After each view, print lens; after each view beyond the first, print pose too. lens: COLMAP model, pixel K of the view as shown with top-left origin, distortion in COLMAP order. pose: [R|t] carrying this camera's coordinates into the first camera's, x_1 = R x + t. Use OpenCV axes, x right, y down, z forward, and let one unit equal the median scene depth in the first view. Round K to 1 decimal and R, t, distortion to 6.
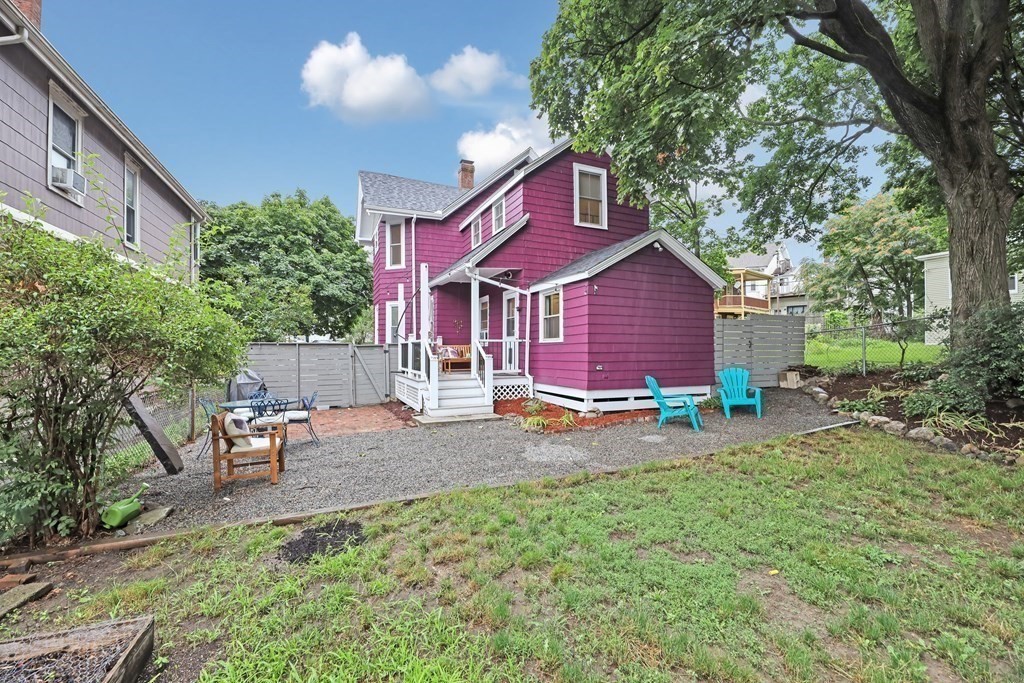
lens RADIAL K [[417.7, 0, 519.5], [0, 417.7, 343.0], [0, 0, 1]] dist [-0.001849, -0.001942]
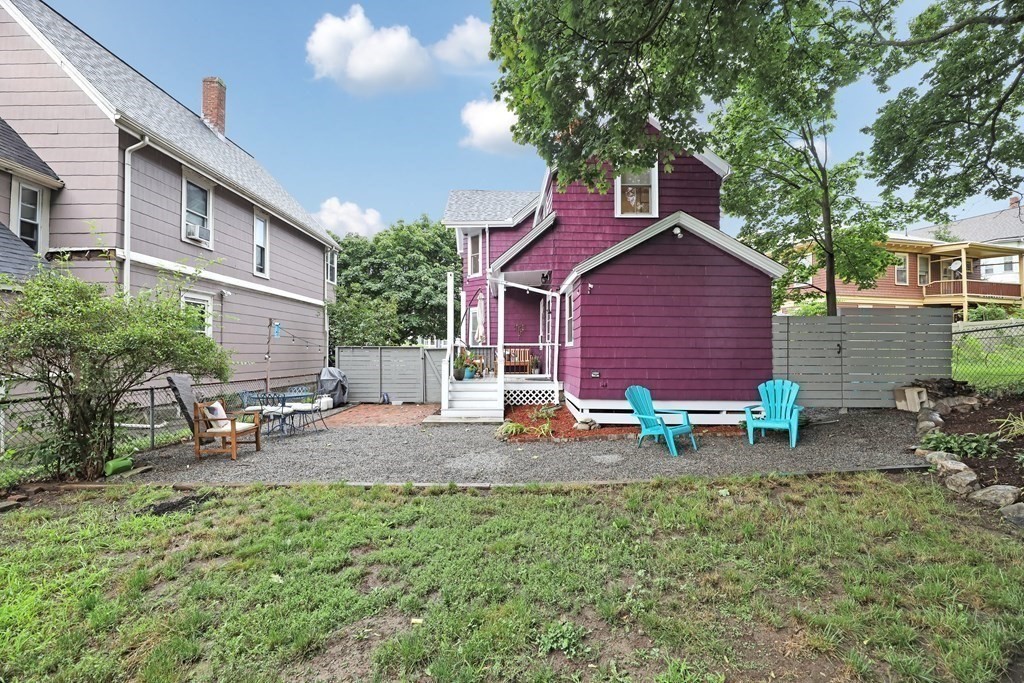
lens RADIAL K [[417.7, 0, 517.4], [0, 417.7, 345.6], [0, 0, 1]] dist [-0.001849, -0.001942]
pose [[0.915219, -0.000937, -0.402957, 0.325385], [0.001118, 0.999999, 0.000214, -0.003282], [0.402956, -0.000646, 0.915219, 0.087102]]
